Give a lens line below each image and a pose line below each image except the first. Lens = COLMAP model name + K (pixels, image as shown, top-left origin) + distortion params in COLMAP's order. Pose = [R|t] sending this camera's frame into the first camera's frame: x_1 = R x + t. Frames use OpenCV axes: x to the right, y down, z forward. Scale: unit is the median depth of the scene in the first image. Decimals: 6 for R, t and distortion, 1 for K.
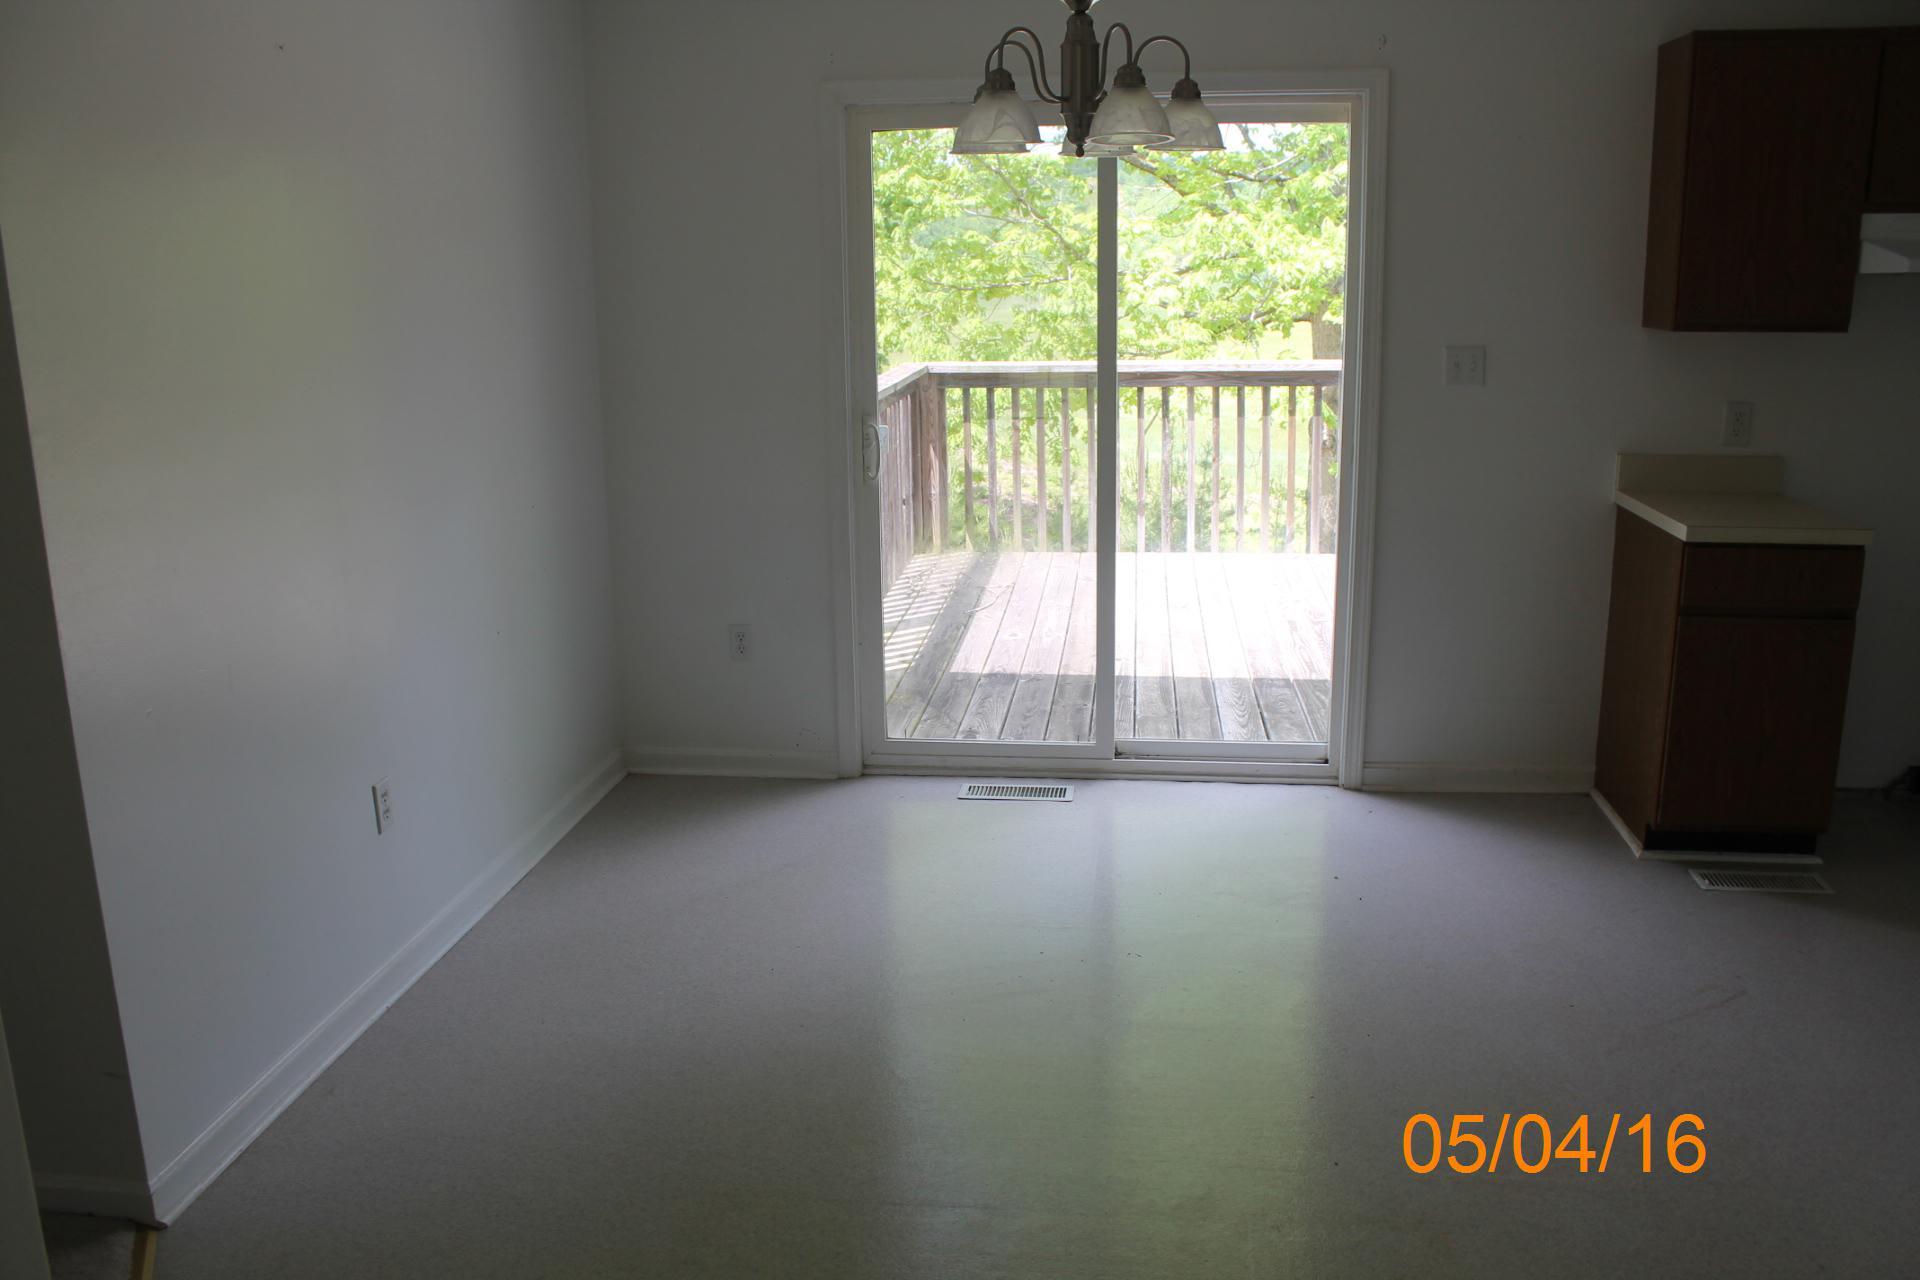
lens RADIAL K [[1568.1, 0, 950.7], [0, 1568.1, 632.1], [0, 0, 1]] dist [-0.141734, 0.101168]
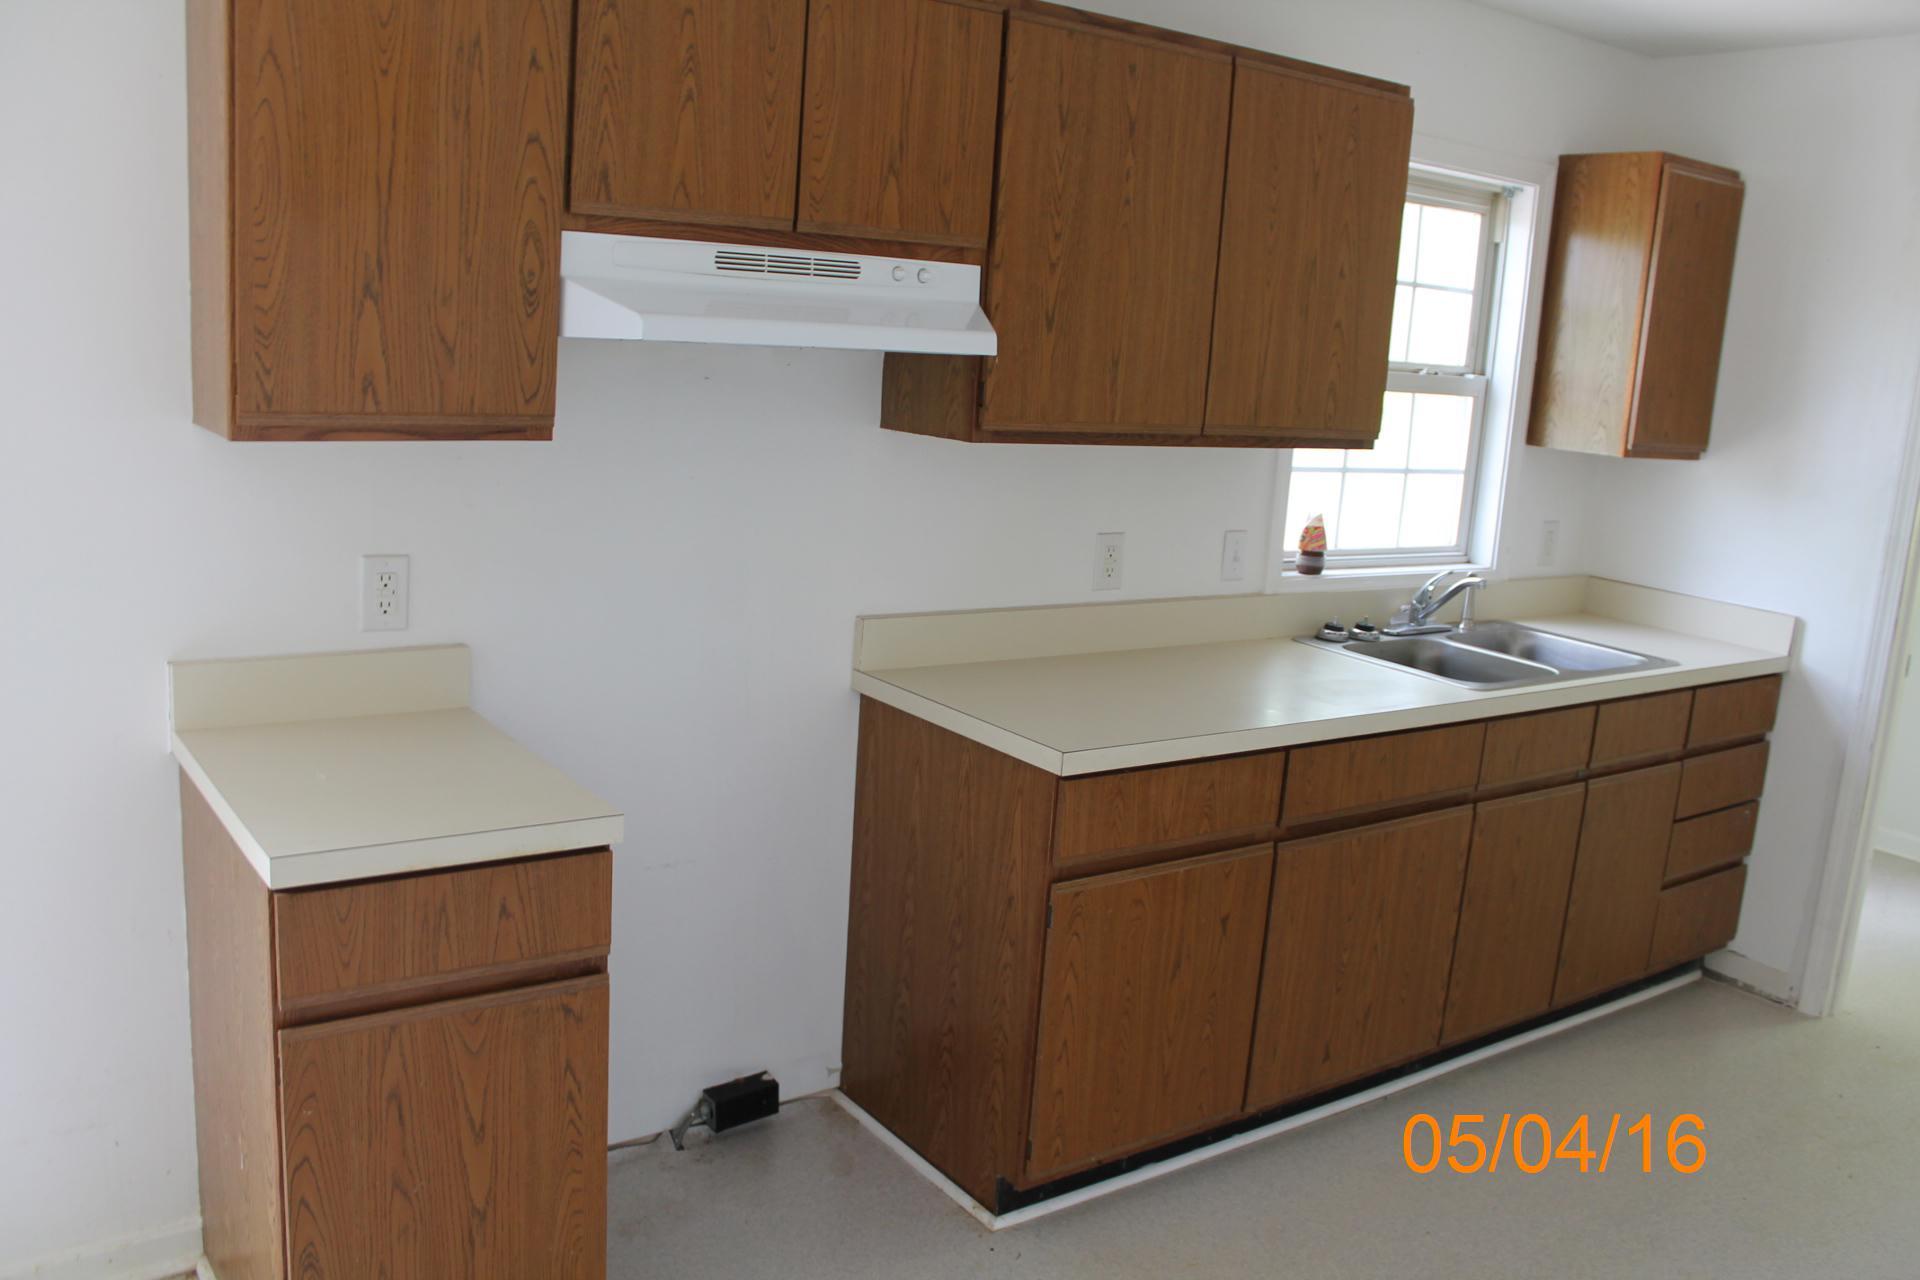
lens RADIAL K [[1568.1, 0, 951.0], [0, 1568.1, 652.6], [0, 0, 1]] dist [-0.141734, 0.101168]
pose [[0.724305, -0.079533, 0.684877, 0.301252], [0.084212, 0.996092, 0.026614, -0.123525], [-0.684318, 0.038398, 0.728172, 0.480064]]
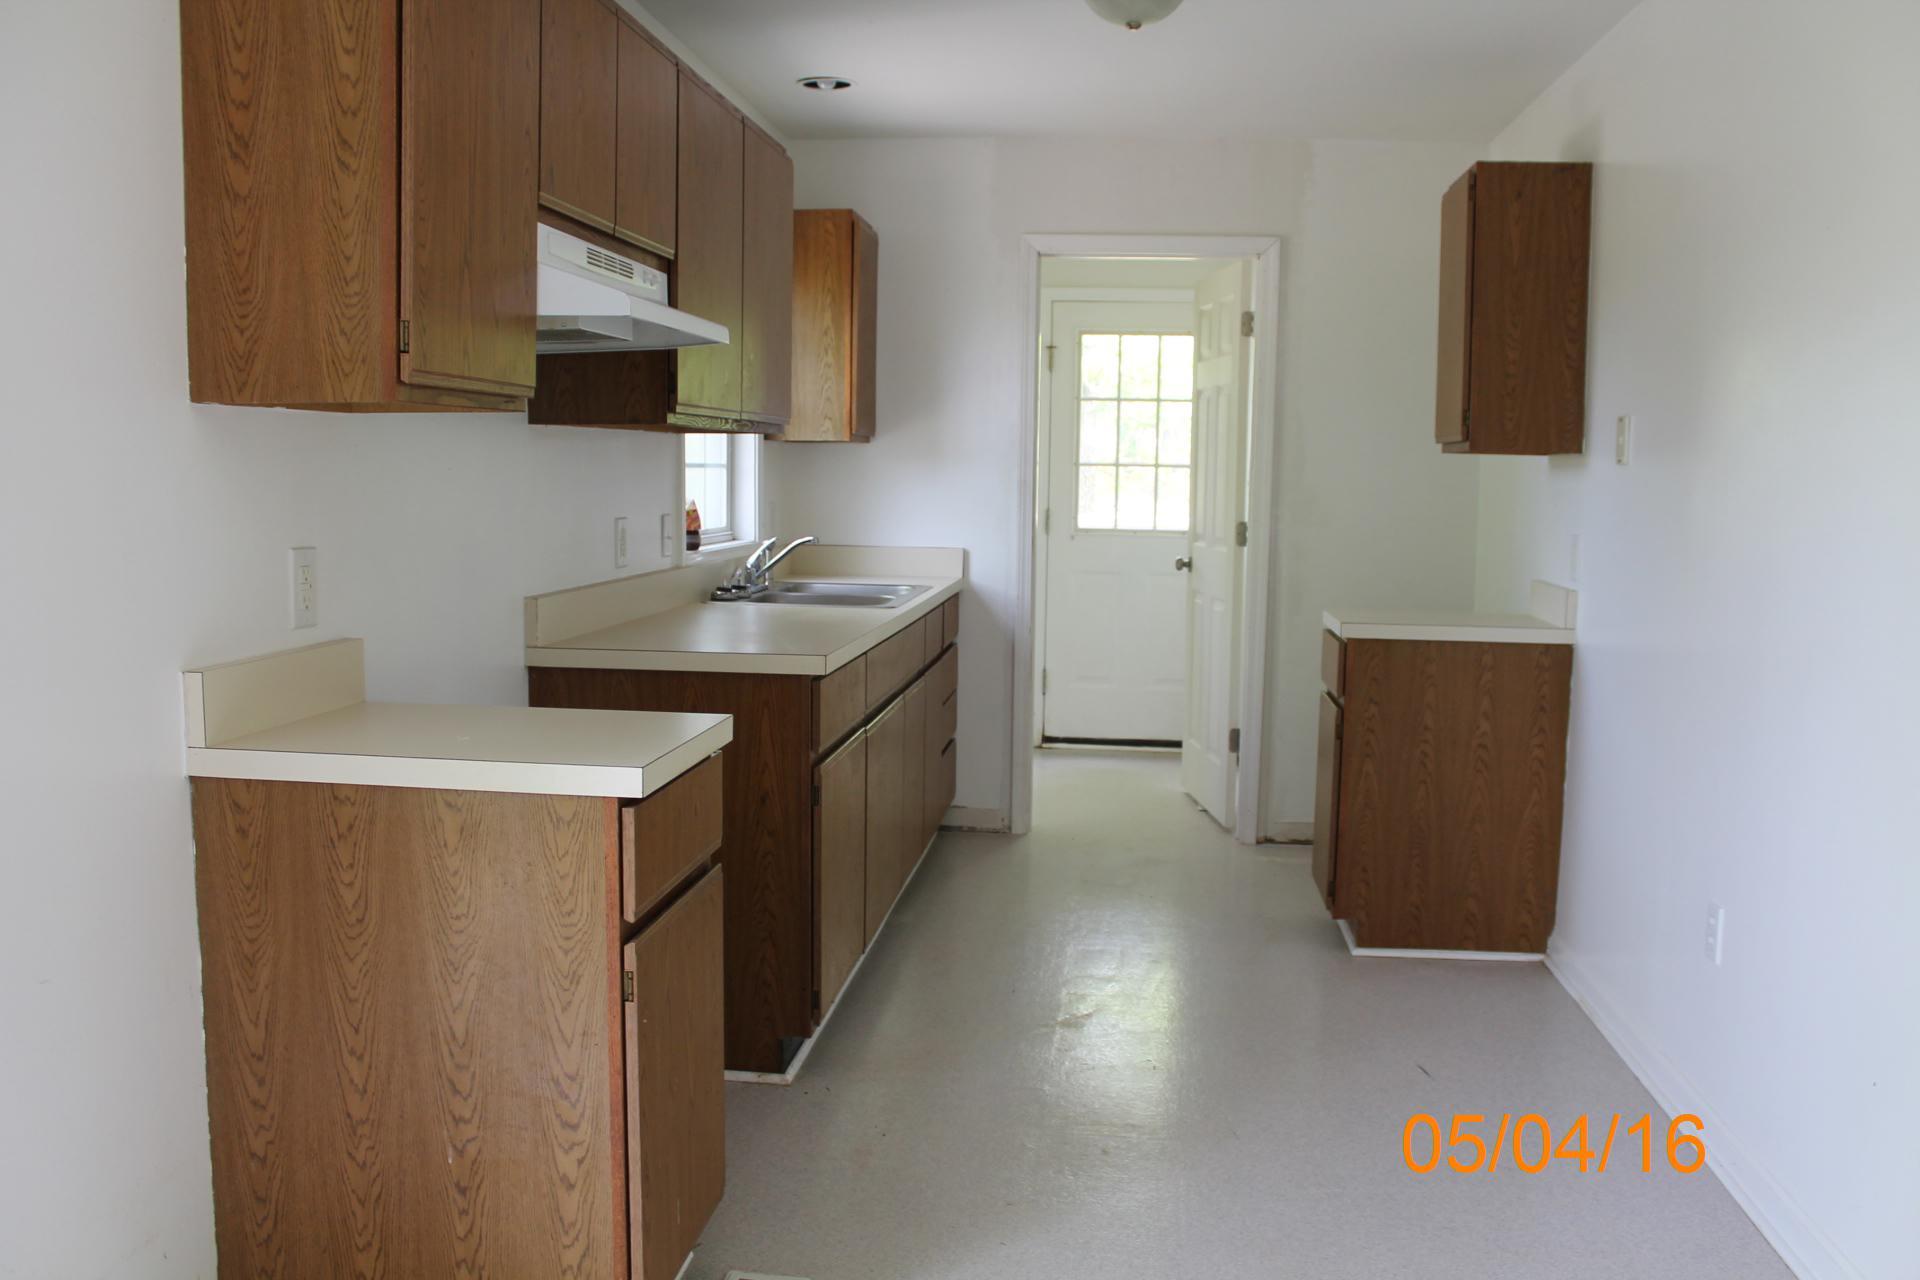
lens RADIAL K [[1568.1, 0, 969.6], [0, 1568.1, 646.5], [0, 0, 1]] dist [-0.141734, 0.101168]
pose [[-0.020241, -0.102009, 0.994578, -0.020164], [0.217459, 0.970517, 0.103967, -0.133430], [-0.975859, 0.218385, 0.002539, 0.830119]]
